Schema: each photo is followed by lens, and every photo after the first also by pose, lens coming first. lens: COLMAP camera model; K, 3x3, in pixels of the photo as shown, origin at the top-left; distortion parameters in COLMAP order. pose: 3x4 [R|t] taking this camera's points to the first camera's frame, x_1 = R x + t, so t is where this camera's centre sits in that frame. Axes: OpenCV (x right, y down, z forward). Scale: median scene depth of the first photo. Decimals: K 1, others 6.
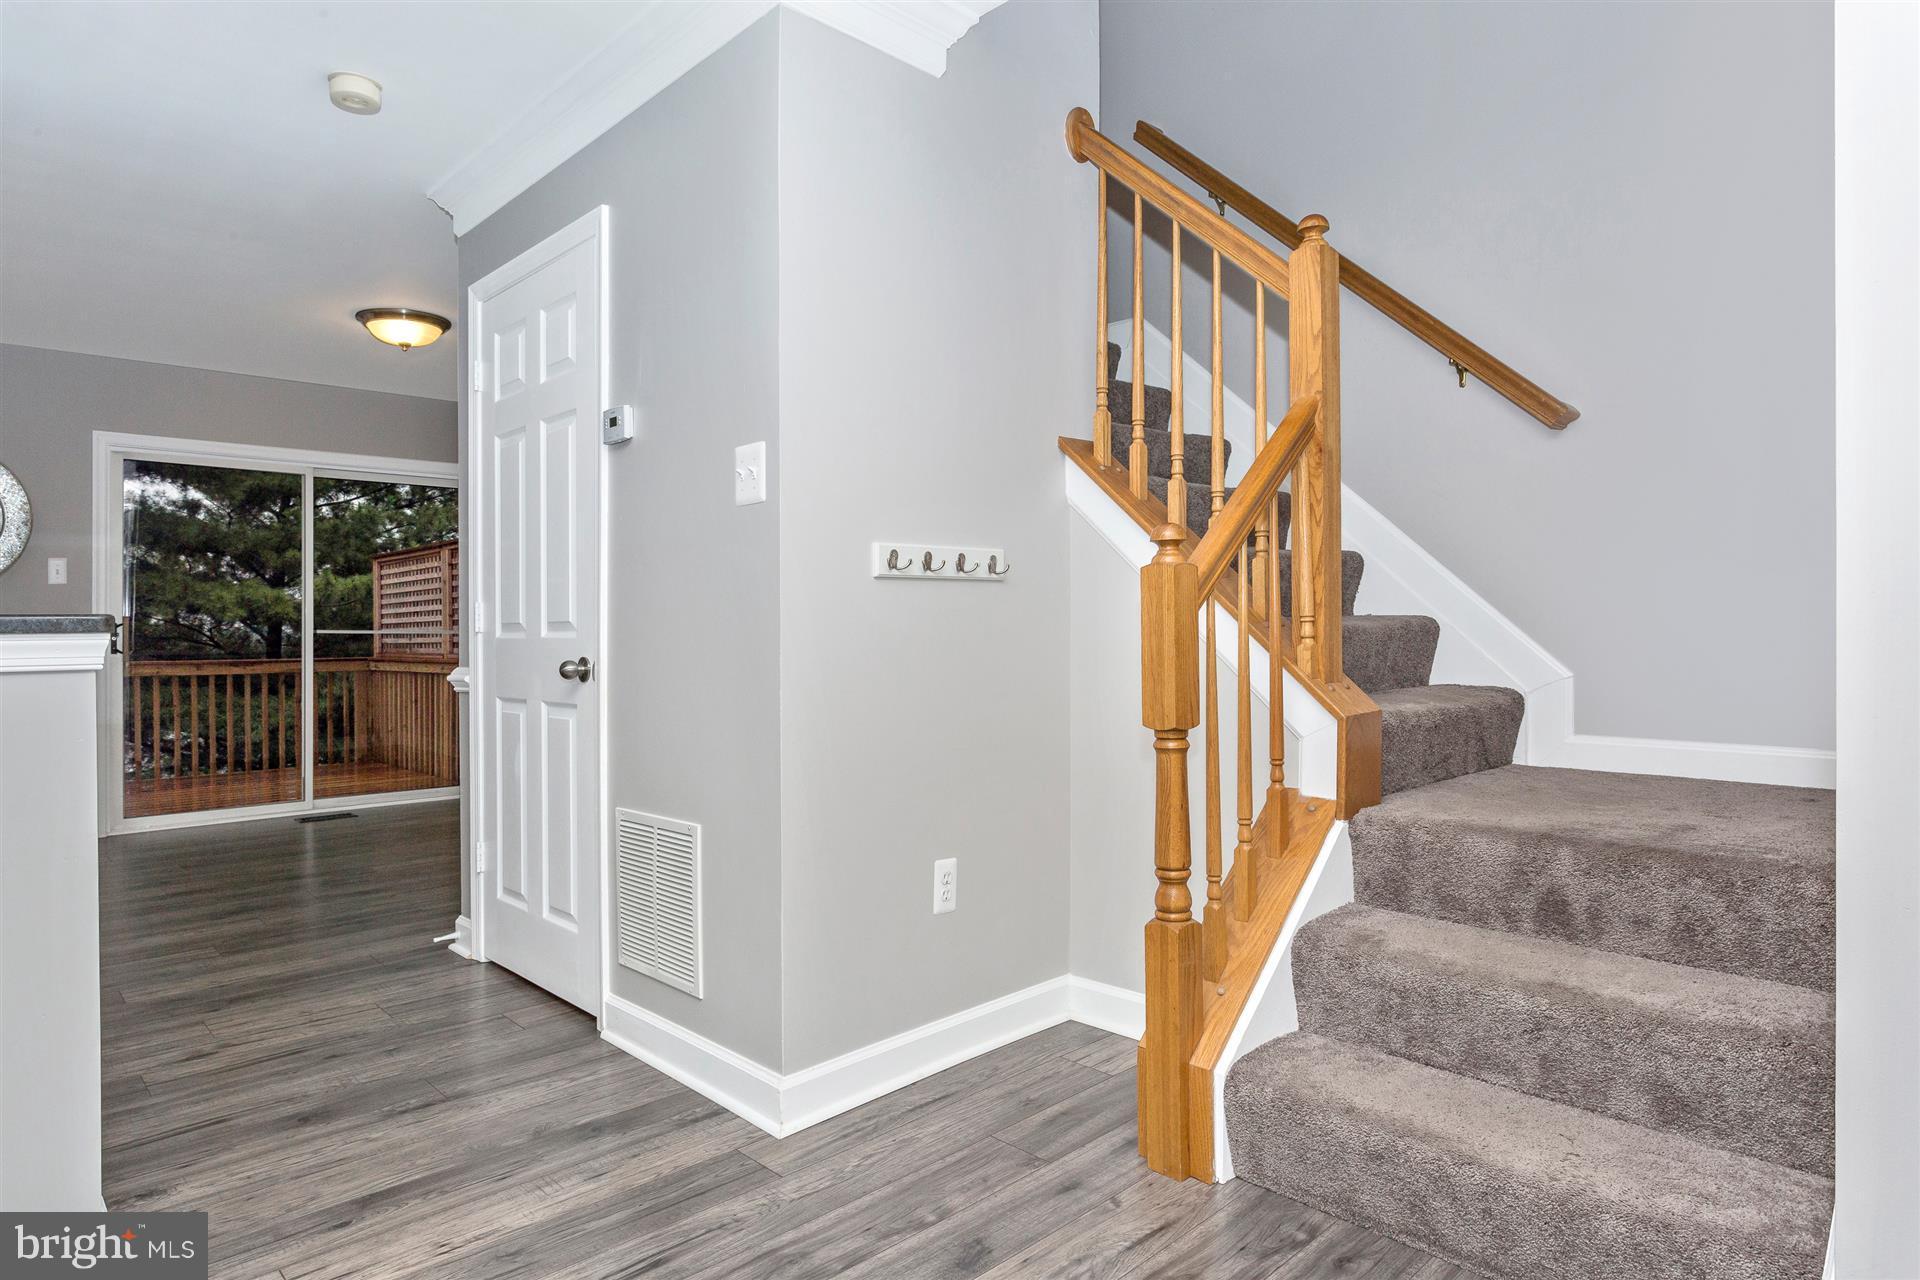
lens RADIAL K [[1094.0, 0, 960.5], [0, 1094.0, 621.8], [0, 0, 1]] dist [-0.011307, 0.000926]
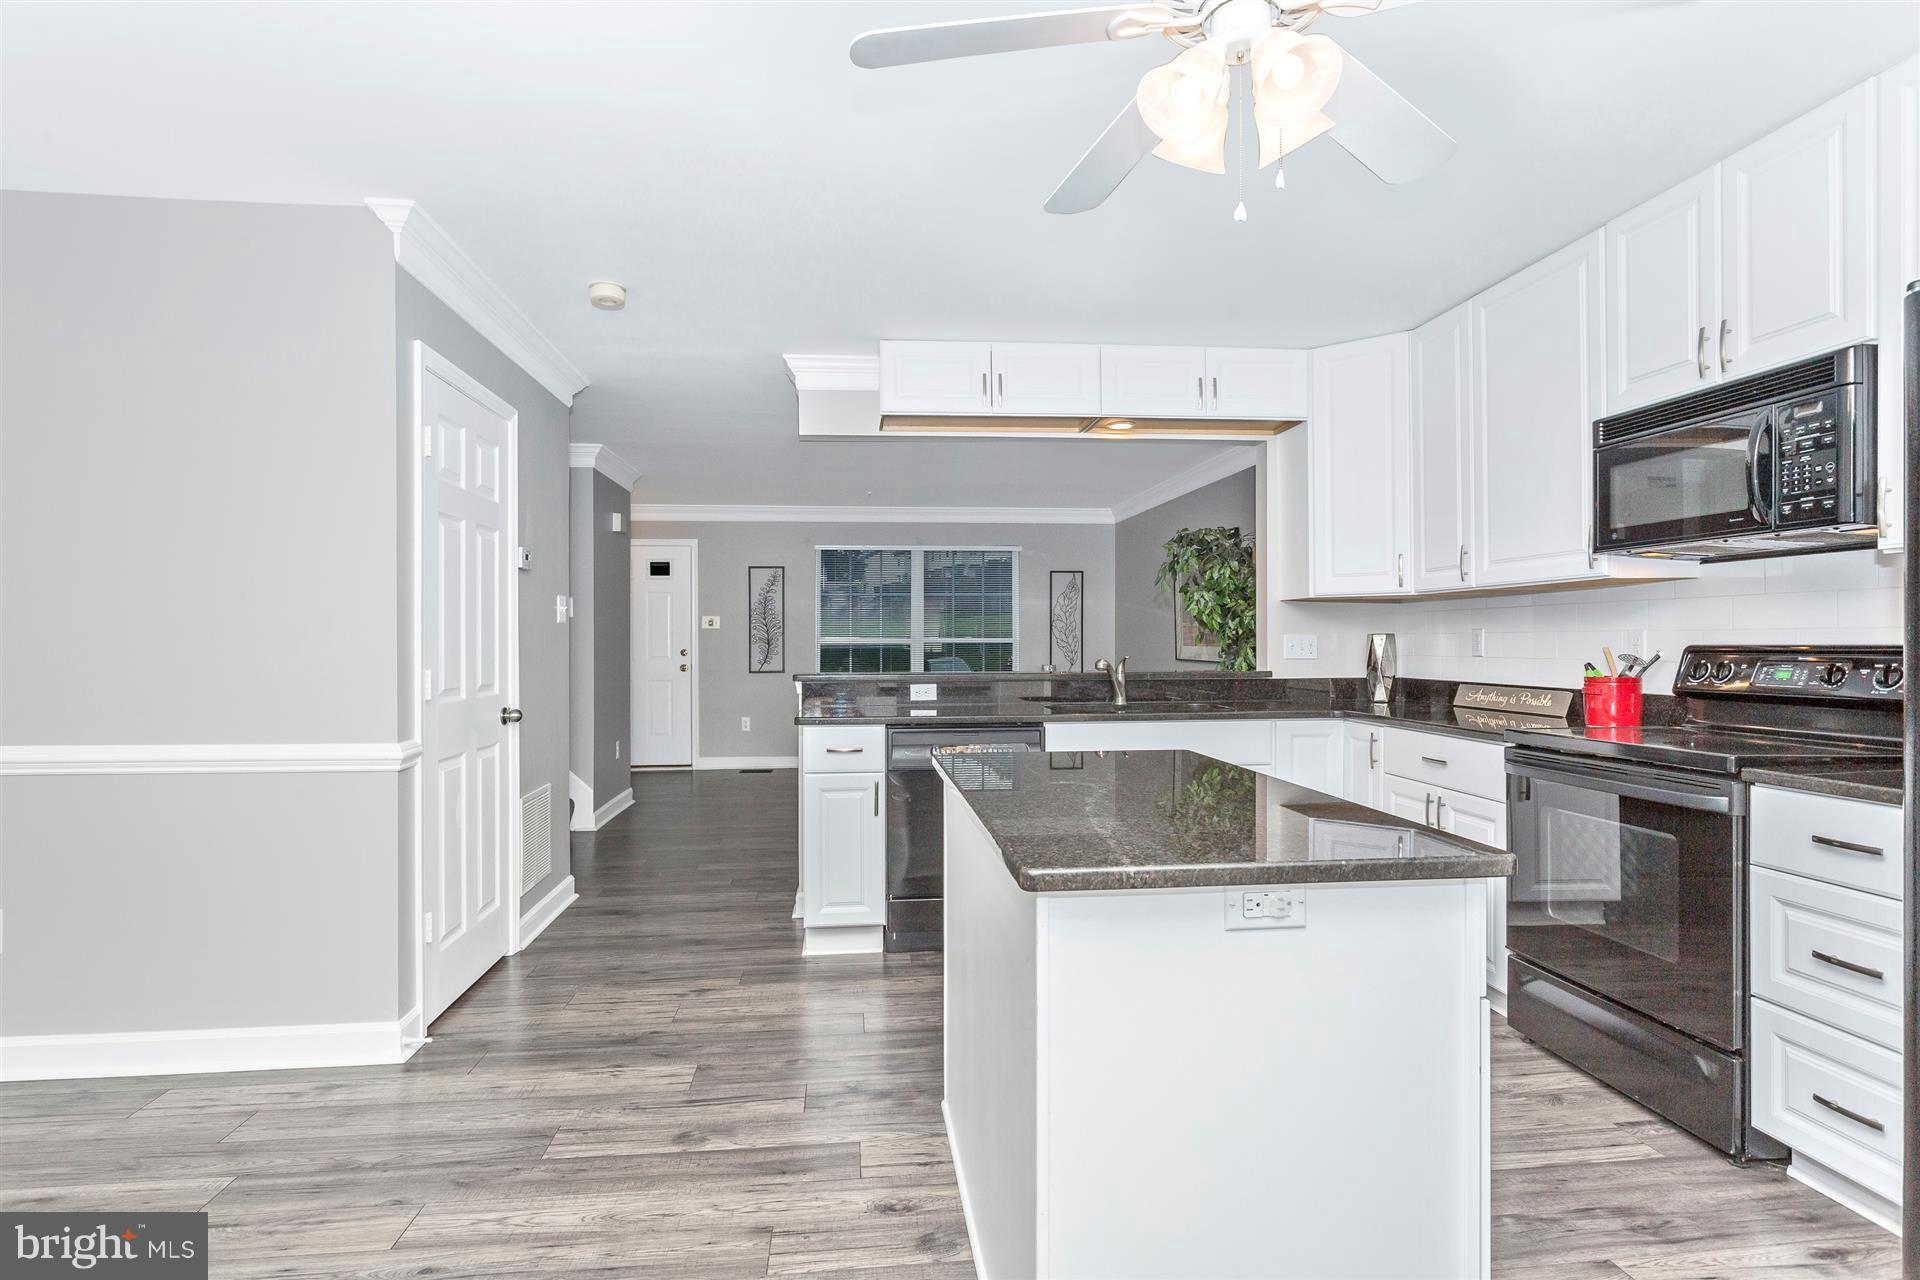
lens RADIAL K [[993.9, 0, 943.2], [0, 993.9, 642.2], [0, 0, 1]] dist [-0.000810, 0.001226]
pose [[-0.784656, 0.011030, 0.619833, -1.883923], [0.006663, 0.999934, -0.009359, -0.043112], [-0.619895, -0.003214, -0.784678, 1.955198]]
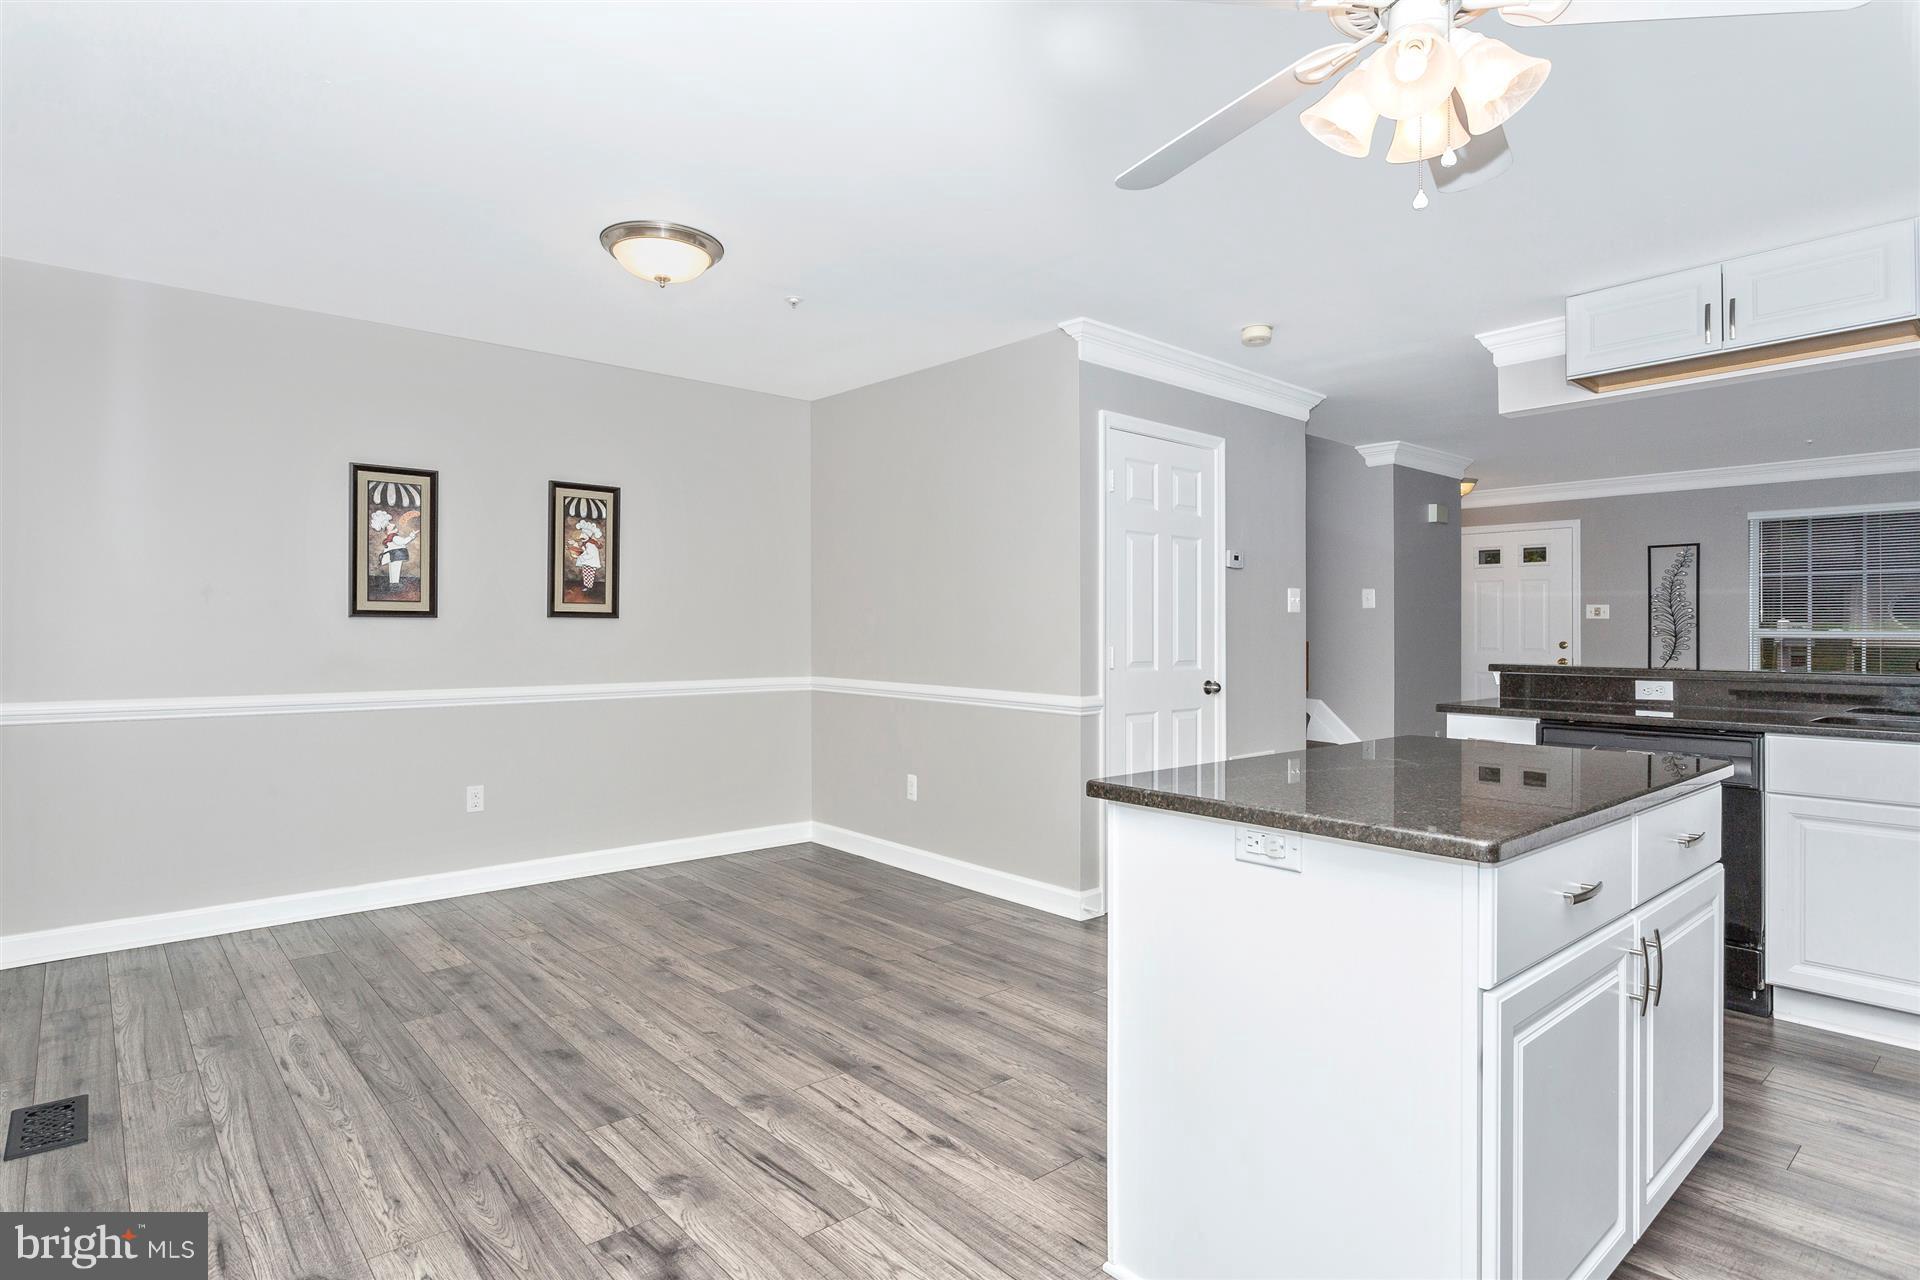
lens RADIAL K [[993.9, 0, 924.1], [0, 993.9, 633.8], [0, 0, 1]] dist [-0.000810, 0.001226]
pose [[0.065017, 0.007813, 0.997854, -2.335687], [-0.014286, 0.999874, -0.006898, -0.029933], [-0.997782, -0.013807, 0.065120, 1.592703]]
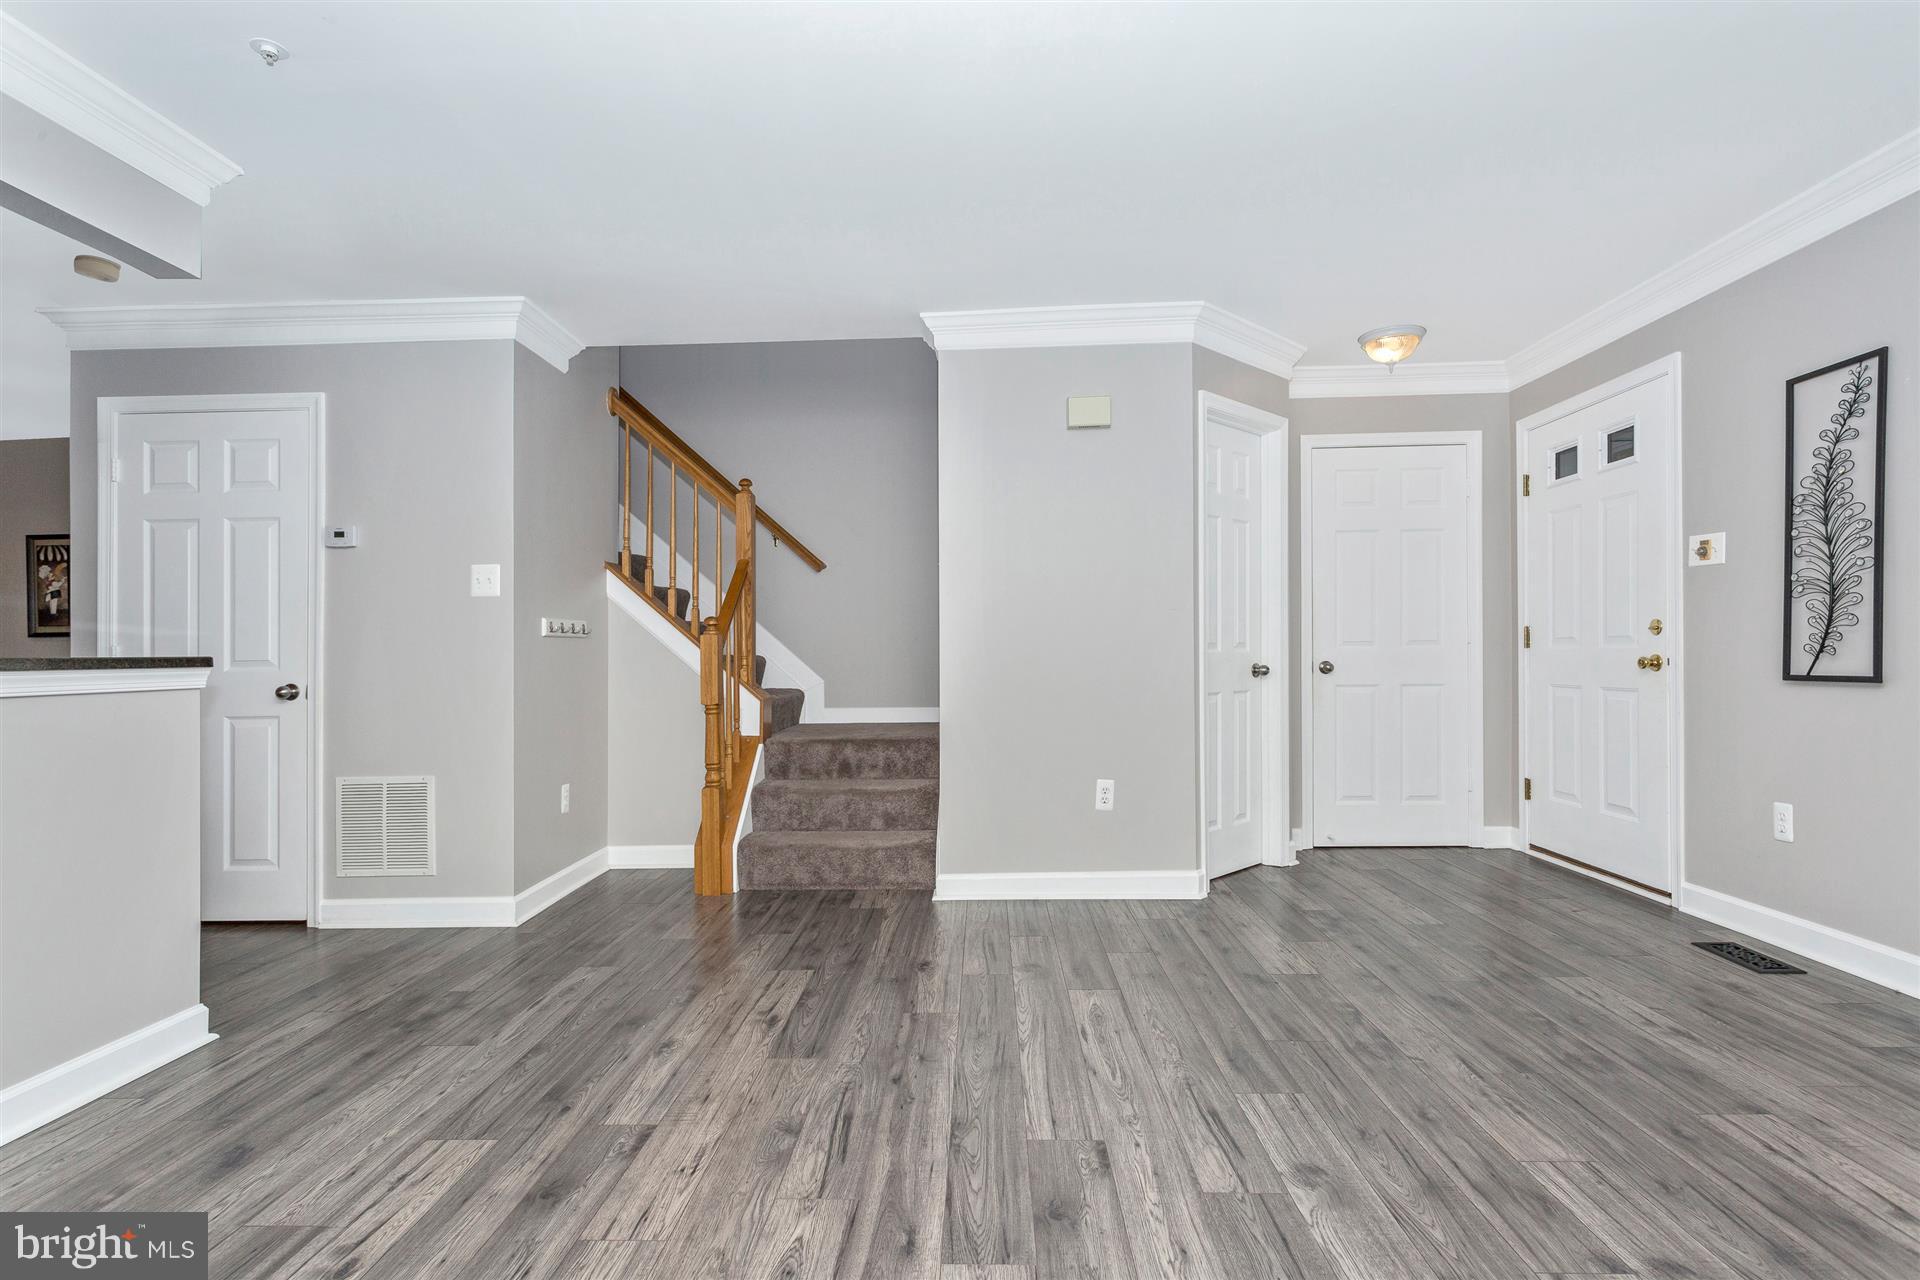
lens RADIAL K [[916.7, 0, 951.4], [0, 916.7, 651.5], [0, 0, 1]] dist [-0.005272, 0.001591]
pose [[0.716204, 0.001479, 0.697889, -0.650935], [0.003257, 0.999980, -0.005462, -0.002749], [-0.697883, 0.006184, 0.716185, -0.612898]]
